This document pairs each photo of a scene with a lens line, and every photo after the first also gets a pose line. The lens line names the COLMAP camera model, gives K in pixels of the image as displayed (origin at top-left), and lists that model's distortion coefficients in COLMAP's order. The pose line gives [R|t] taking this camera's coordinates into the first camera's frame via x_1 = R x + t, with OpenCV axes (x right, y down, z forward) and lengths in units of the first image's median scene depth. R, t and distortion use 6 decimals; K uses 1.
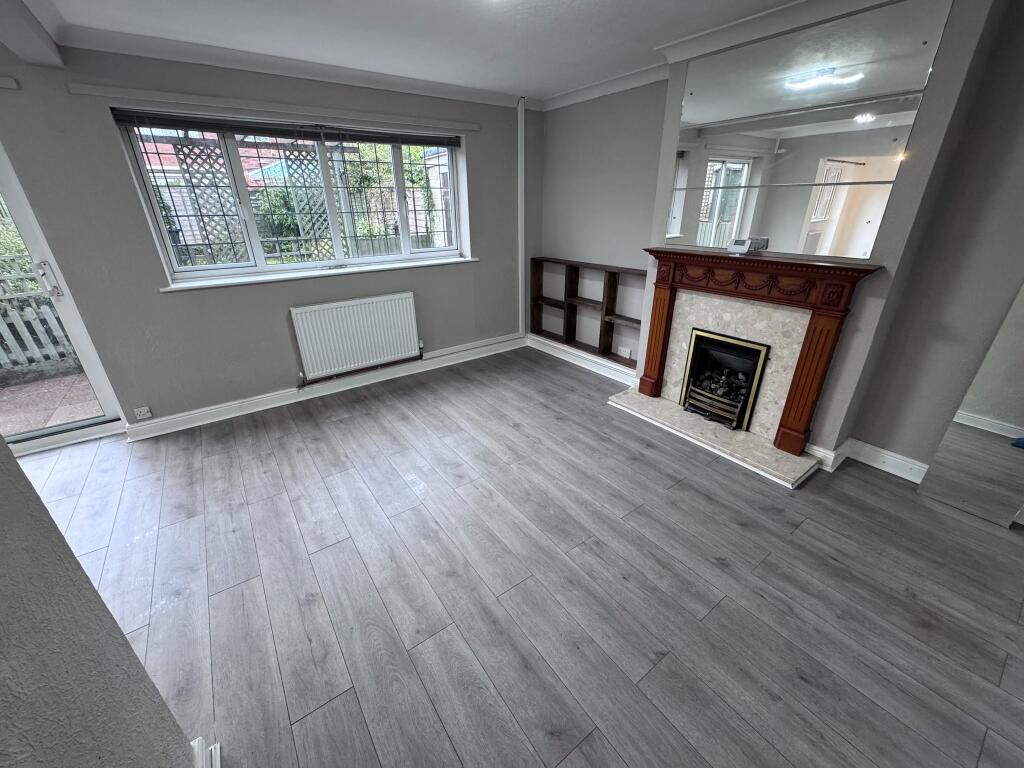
lens RADIAL K [[408.3, 0, 510.9], [0, 408.3, 382.9], [0, 0, 1]] dist [-0.000625, -0.000395]
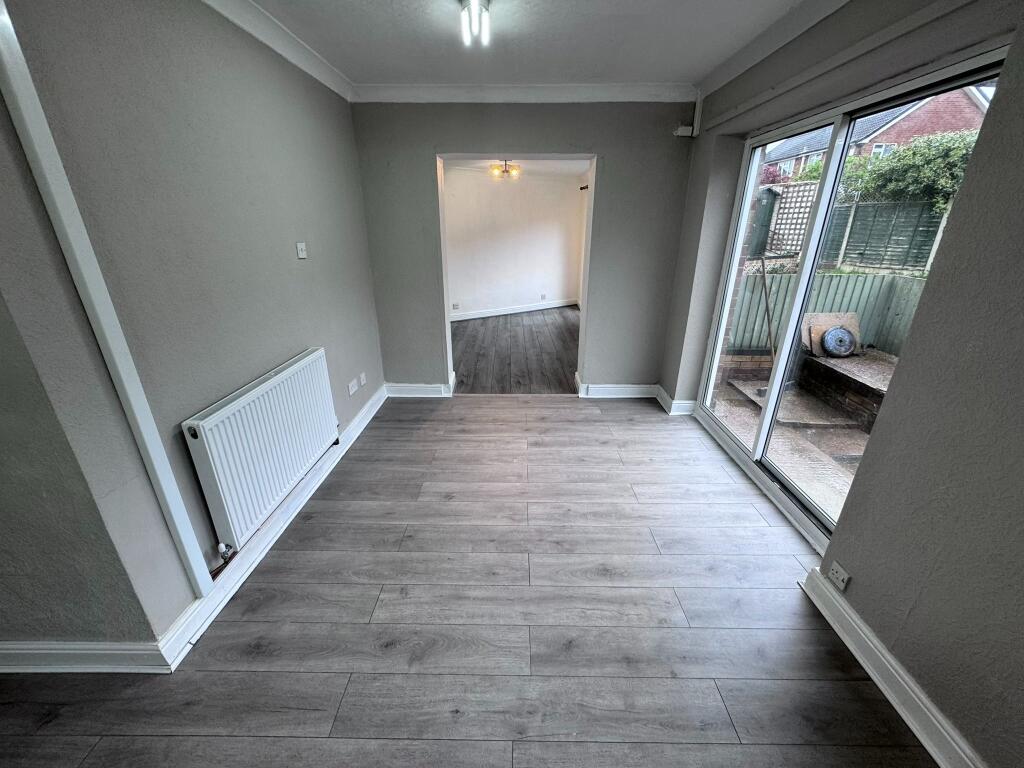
lens RADIAL K [[408.3, 0, 510.9], [0, 408.3, 382.9], [0, 0, 1]] dist [-0.000625, -0.000395]
pose [[-0.593849, 0.309414, -0.742702, -0.289589], [-0.317036, 0.758423, 0.569459, -0.303995], [0.739481, 0.573636, -0.352293, 0.699926]]
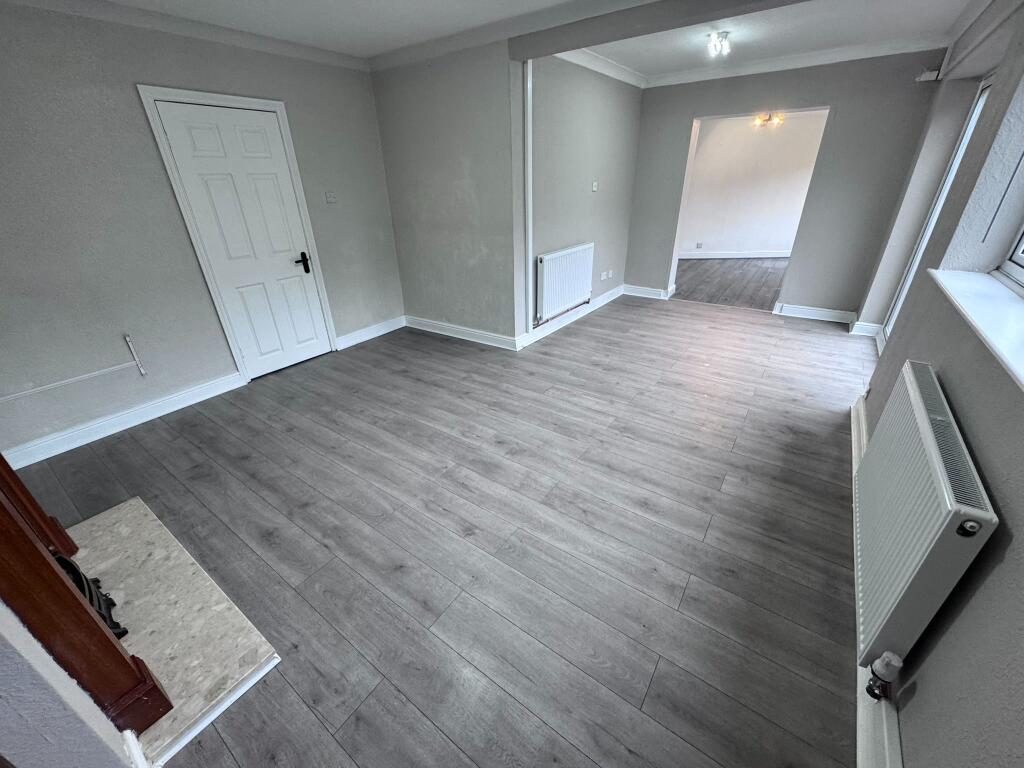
lens RADIAL K [[408.3, 0, 510.9], [0, 408.3, 382.9], [0, 0, 1]] dist [-0.000625, -0.000395]
pose [[-0.946084, 0.180047, -0.269272, 0.083166], [-0.093271, 0.644662, 0.758756, -0.543035], [0.310202, 0.742963, -0.593112, 1.261375]]
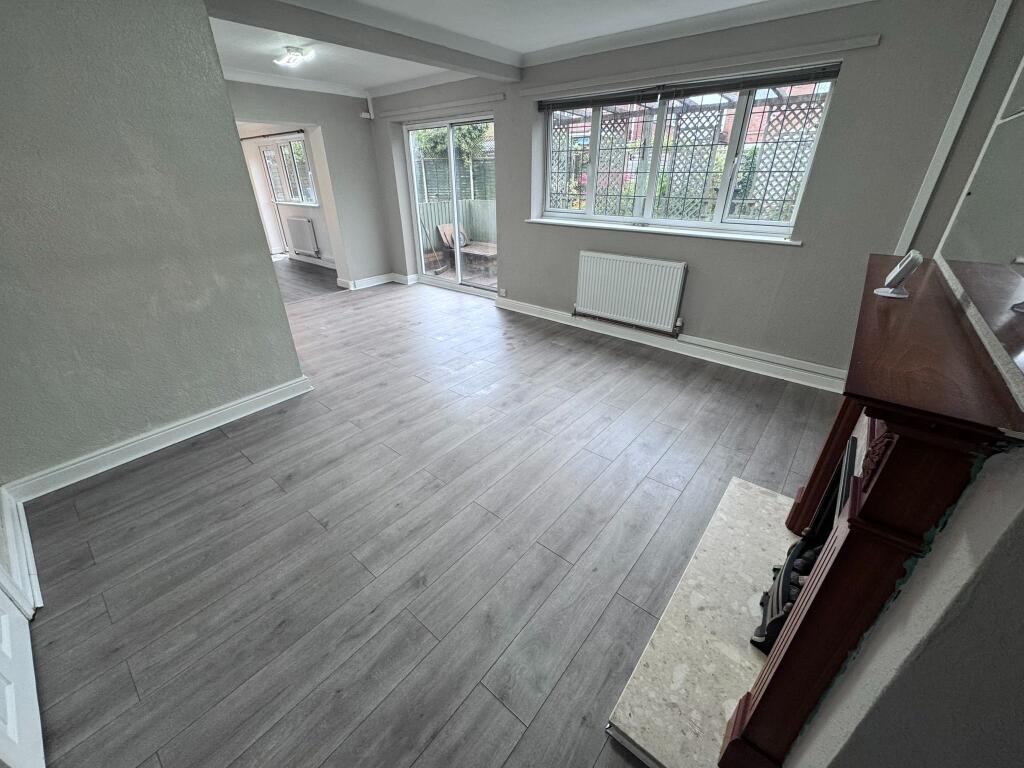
lens RADIAL K [[408.3, 0, 510.9], [0, 408.3, 382.9], [0, 0, 1]] dist [-0.000625, -0.000395]
pose [[0.247454, 0.454536, -0.855665, 0.712935], [-0.389103, 0.855407, 0.341873, -0.194065], [0.887336, 0.248344, 0.388536, 0.459299]]
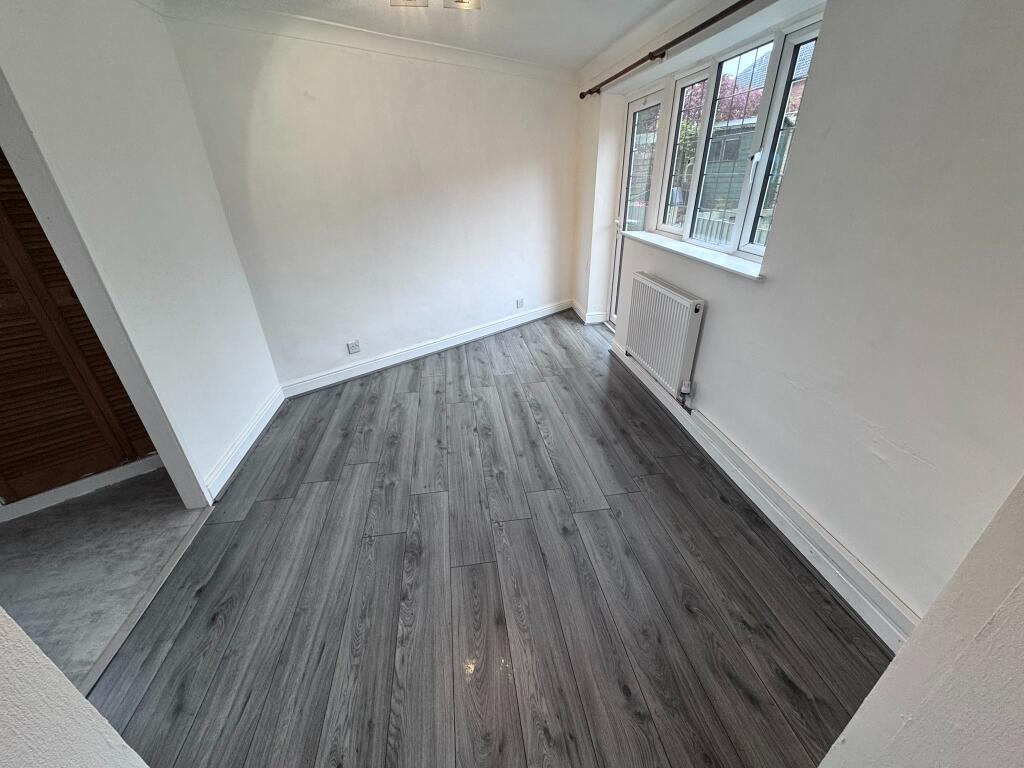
lens RADIAL K [[408.3, 0, 510.9], [0, 408.3, 382.9], [0, 0, 1]] dist [-0.000625, -0.000395]
pose [[-0.466873, 0.424371, -0.775847, -1.229670], [-0.333293, 0.728197, 0.598870, 0.030524], [0.819113, 0.538180, -0.198536, 0.045686]]
